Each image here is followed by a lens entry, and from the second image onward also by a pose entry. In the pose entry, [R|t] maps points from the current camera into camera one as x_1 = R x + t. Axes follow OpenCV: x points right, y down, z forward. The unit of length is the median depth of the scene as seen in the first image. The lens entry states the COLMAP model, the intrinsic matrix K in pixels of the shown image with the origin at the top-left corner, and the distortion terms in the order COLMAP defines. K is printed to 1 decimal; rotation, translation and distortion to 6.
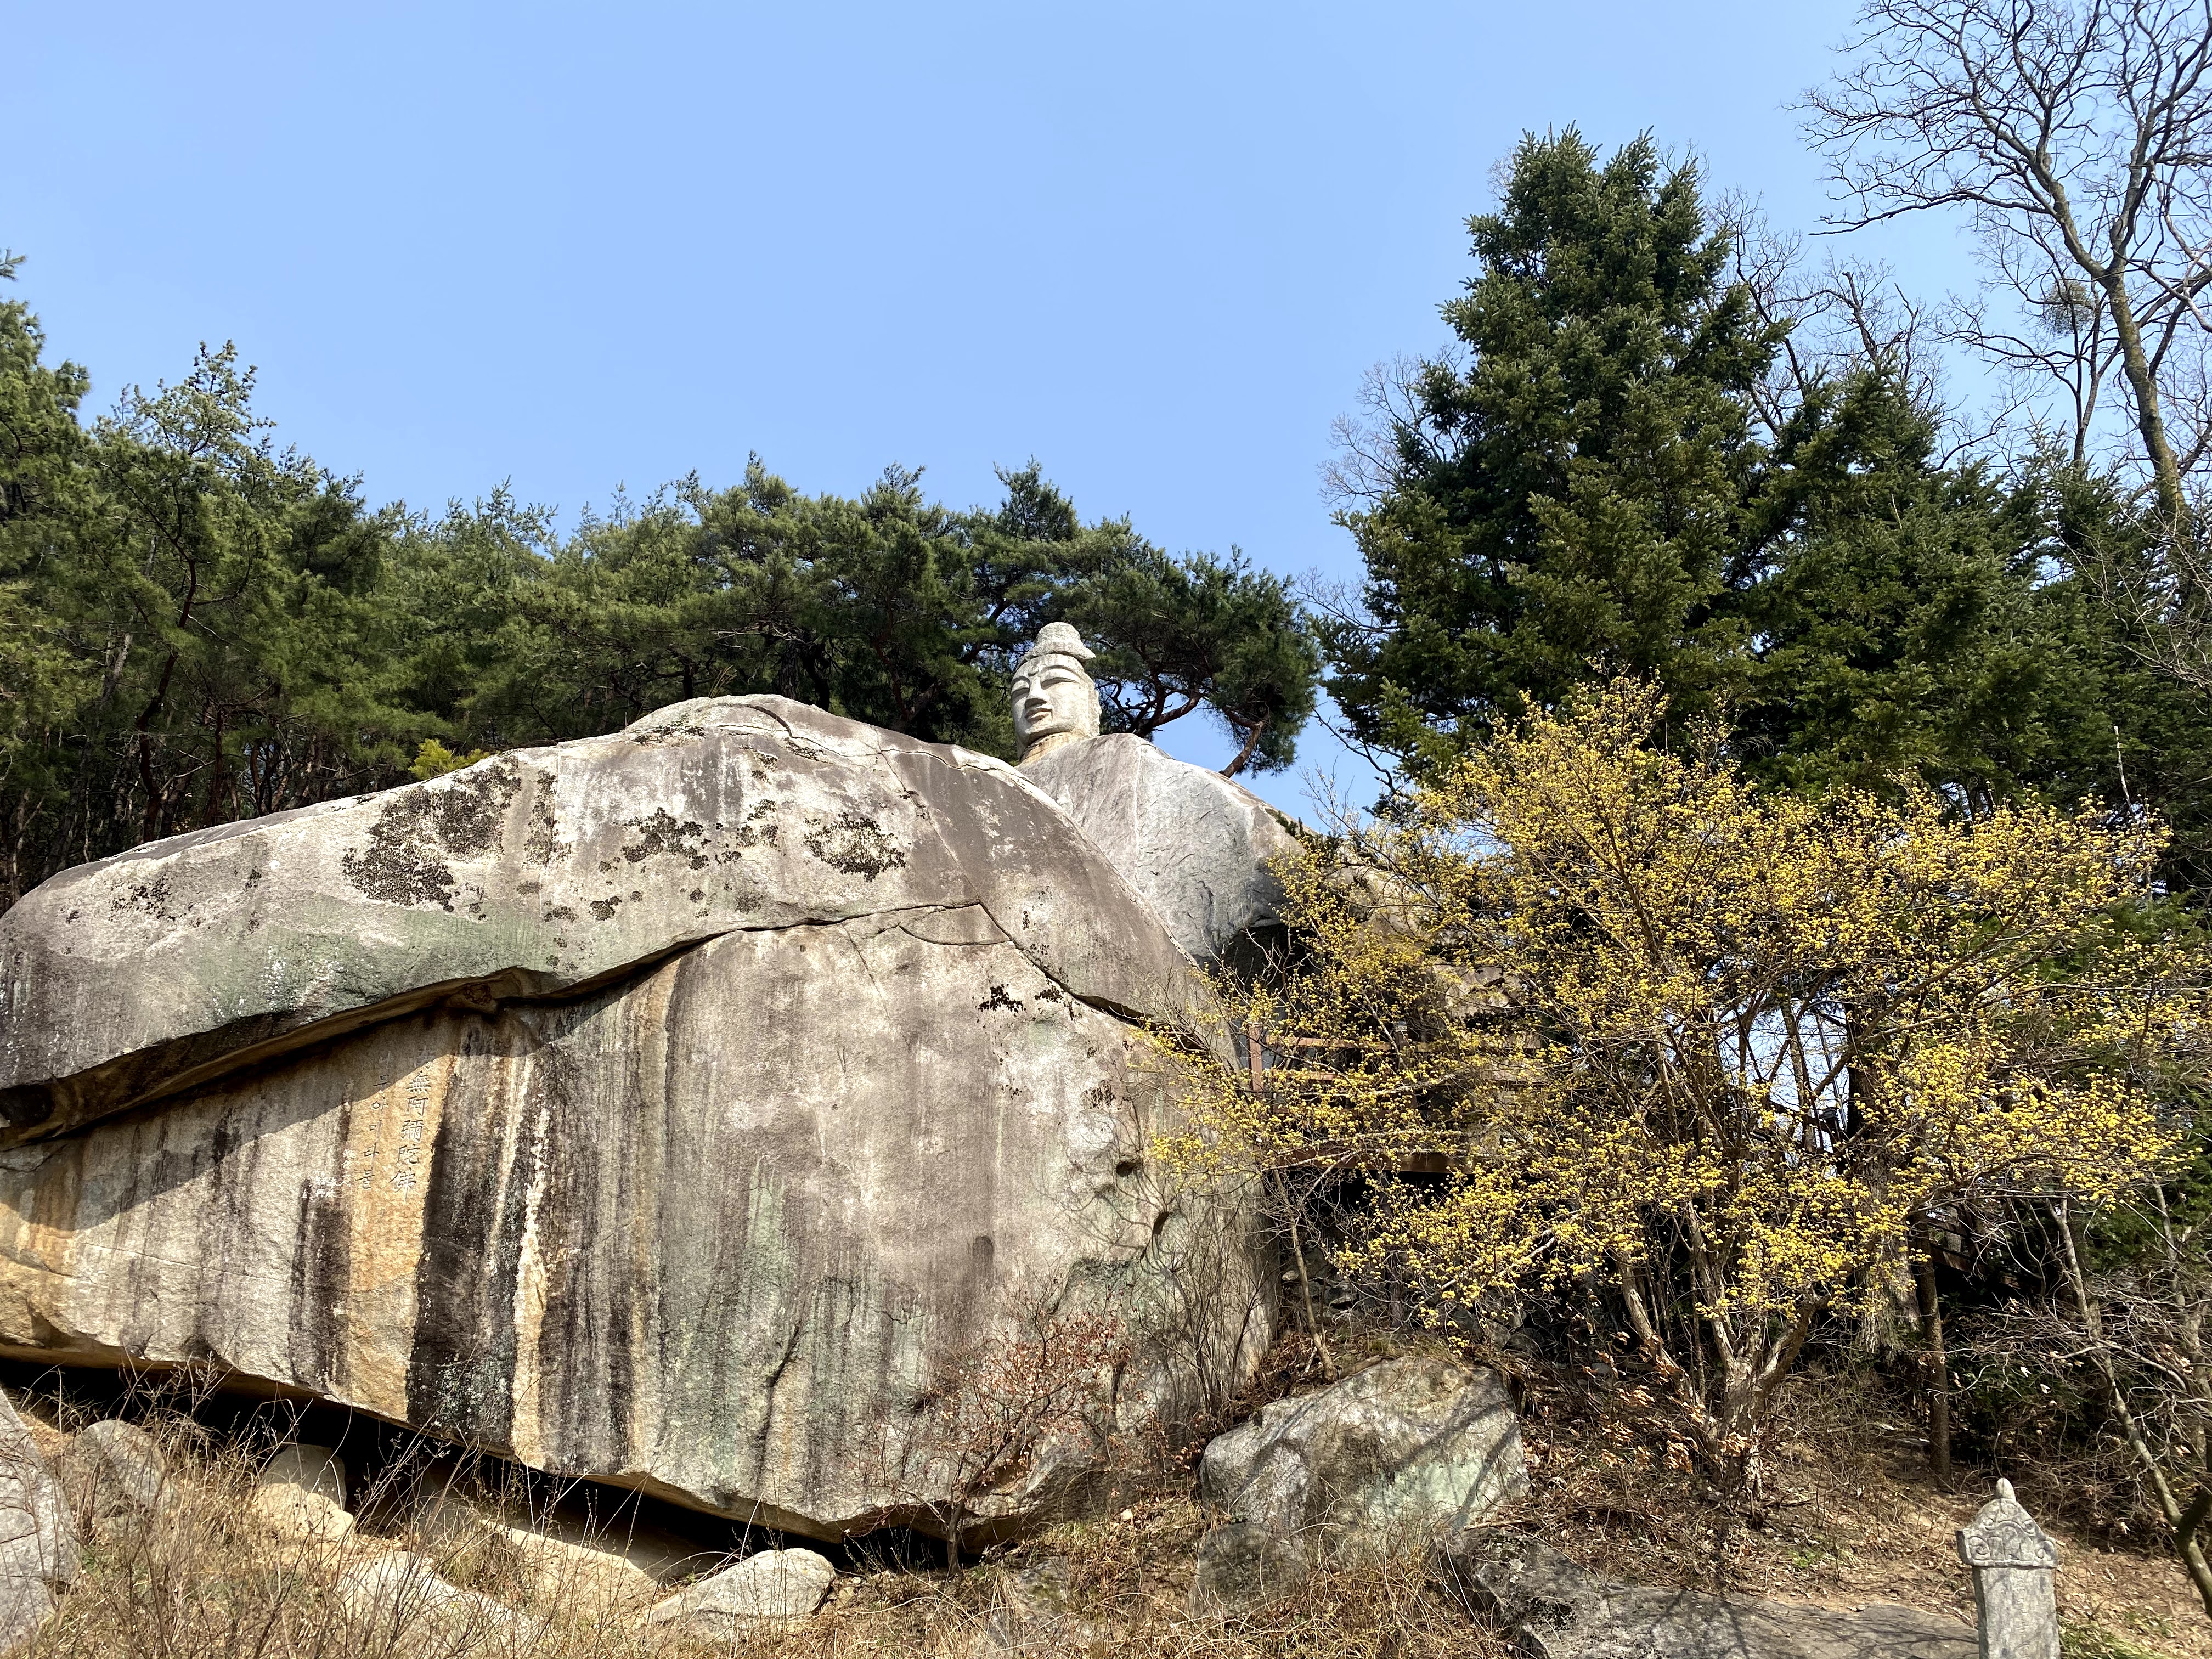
lens RADIAL K [[1692.5, 0, 1106.0], [0, 1692.5, 829.5], [0, 0, 1]] dist [0.045783, -0.079843]
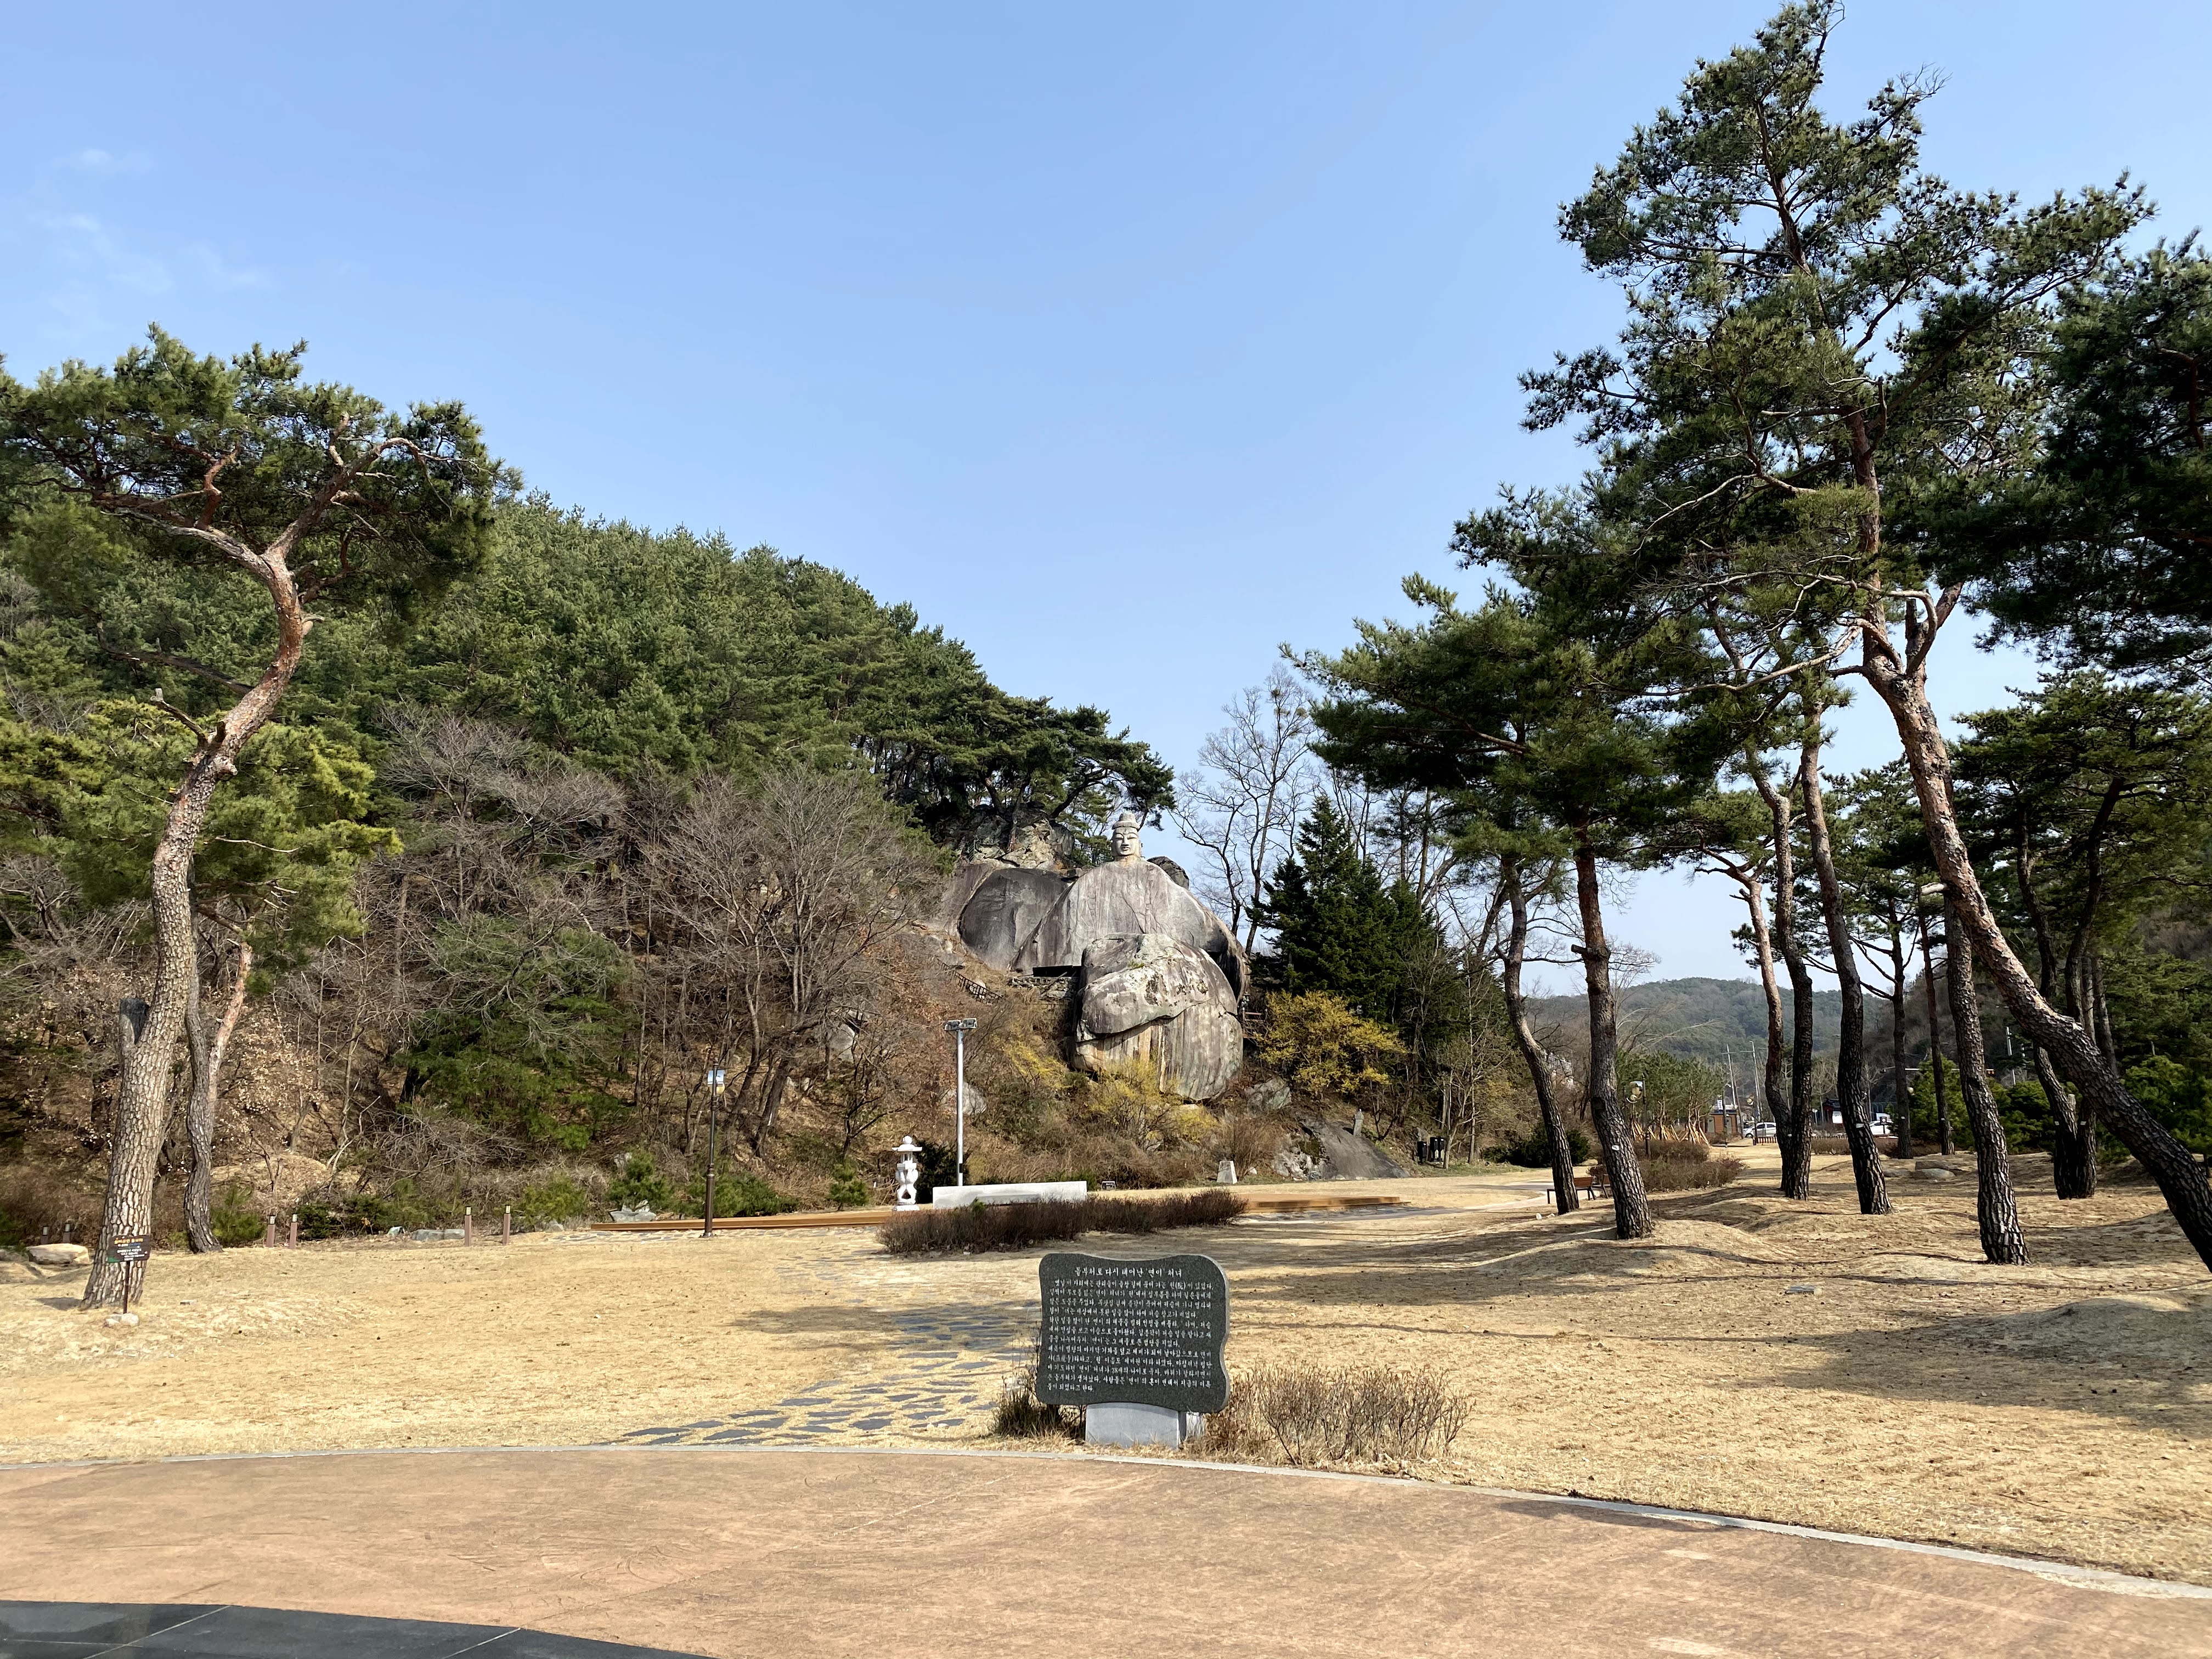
lens RADIAL K [[1692.5, 0, 1106.0], [0, 1692.5, 829.5], [0, 0, 1]] dist [0.045783, -0.079843]
pose [[0.896759, 0.106071, 0.429620, -3.059739], [-0.241824, 0.930528, 0.275024, -2.048758], [-0.370601, -0.350523, 0.860110, -3.713157]]
